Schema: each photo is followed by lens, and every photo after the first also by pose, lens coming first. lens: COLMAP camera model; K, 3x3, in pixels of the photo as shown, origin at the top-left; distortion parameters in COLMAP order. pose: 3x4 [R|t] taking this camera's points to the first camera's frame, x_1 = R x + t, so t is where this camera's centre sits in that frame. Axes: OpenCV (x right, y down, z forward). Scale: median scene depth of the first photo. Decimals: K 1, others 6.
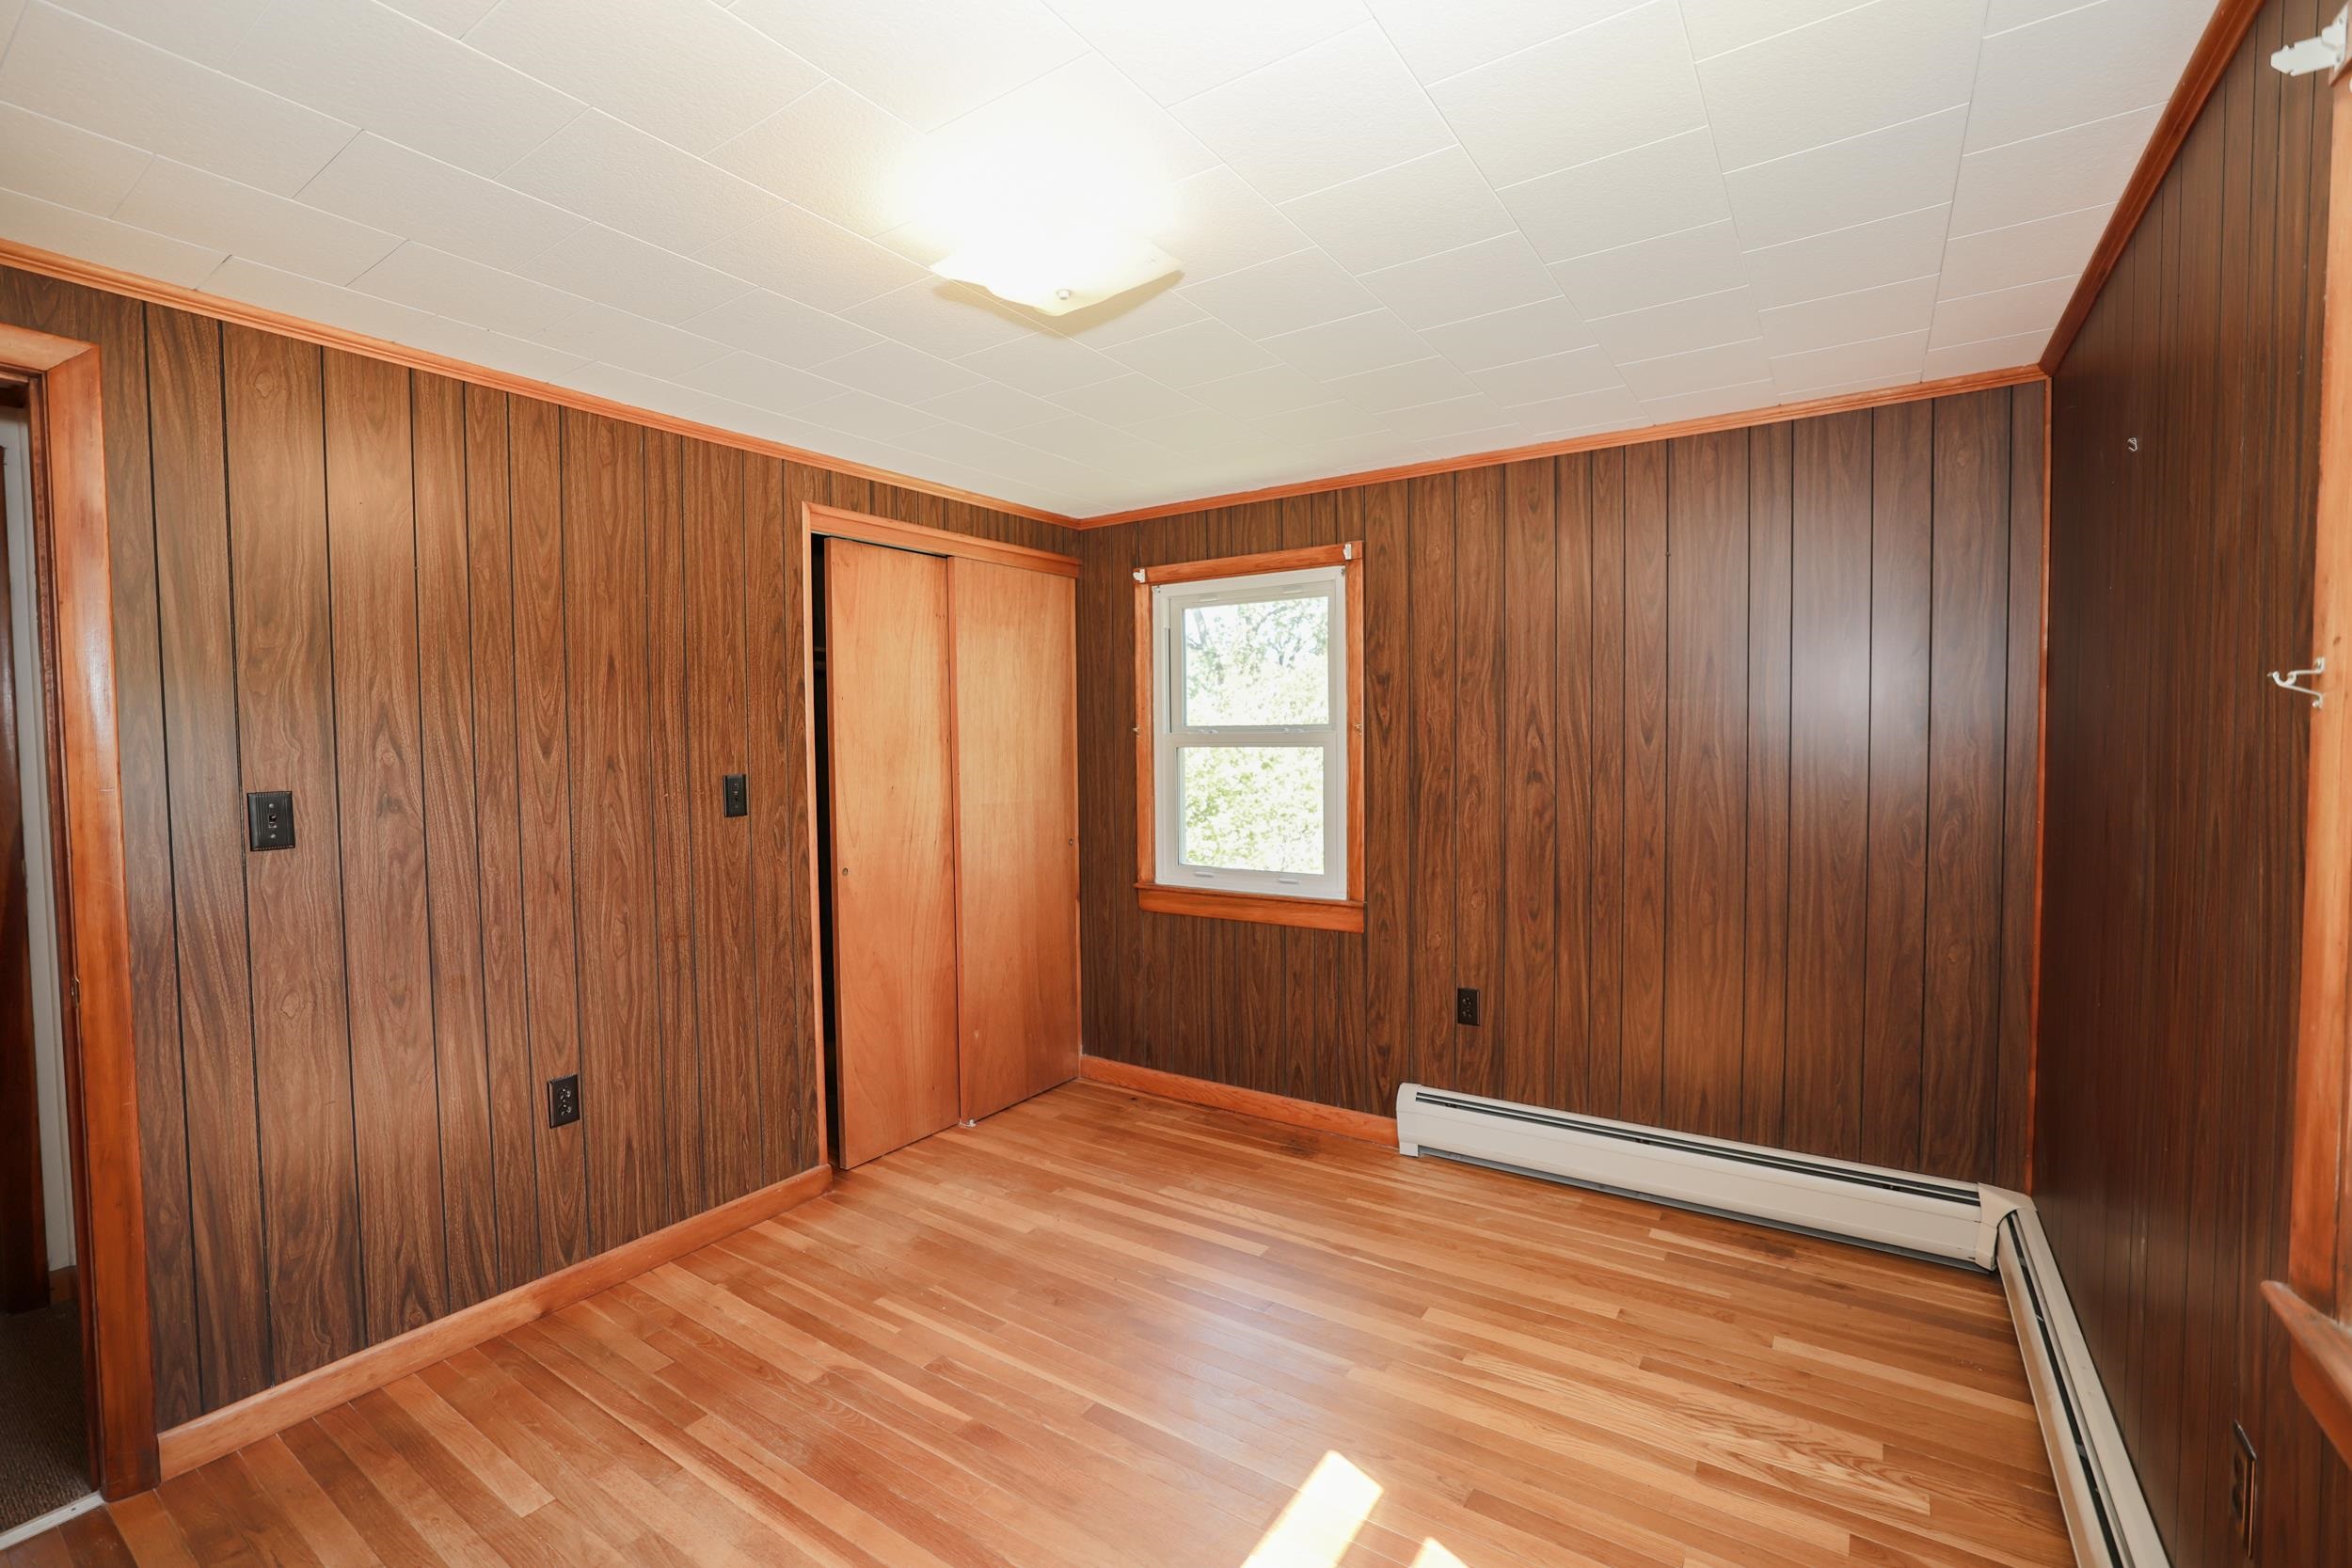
lens RADIAL K [[1010.3, 0, 1172.4], [0, 1010.3, 785.5], [0, 0, 1]] dist [-0.036757, 0.005721]
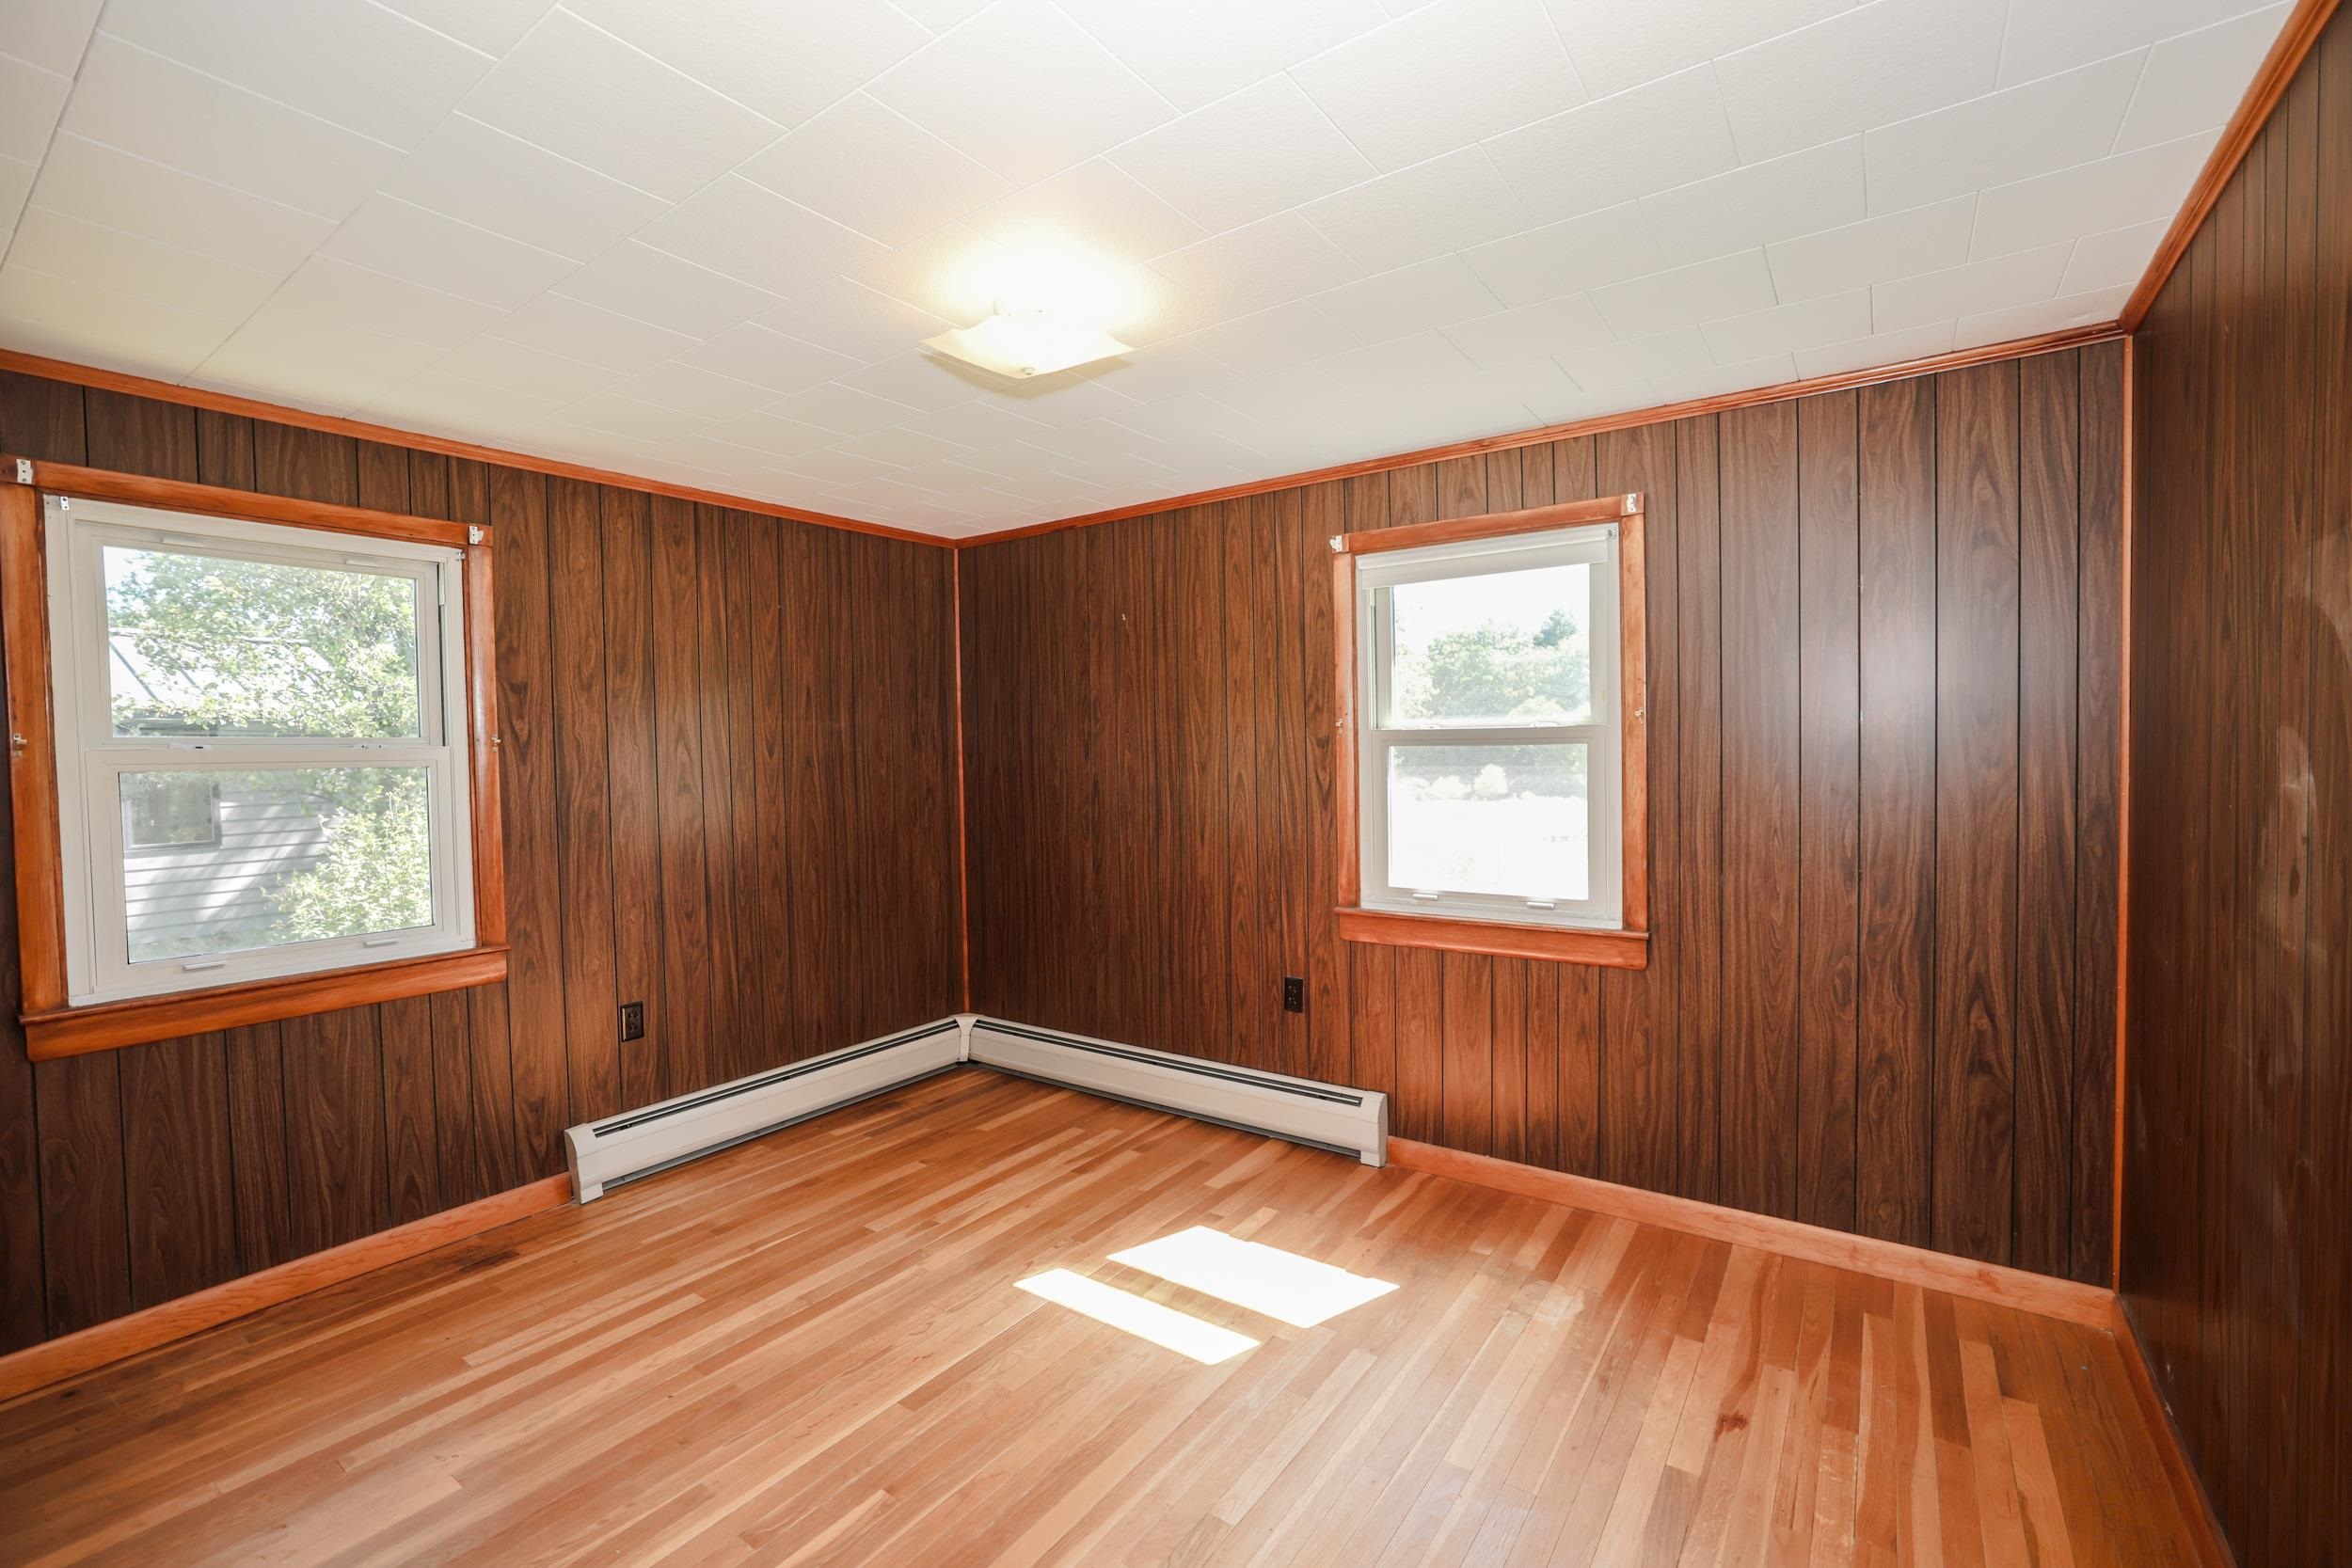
lens RADIAL K [[1010.3, 0, 1173.8], [0, 1010.3, 779.0], [0, 0, 1]] dist [-0.036757, 0.005721]
pose [[0.026168, -0.020360, 0.999450, -0.683512], [0.059236, 0.998067, 0.018780, -0.008069], [-0.997901, 0.058712, 0.027323, 0.423255]]
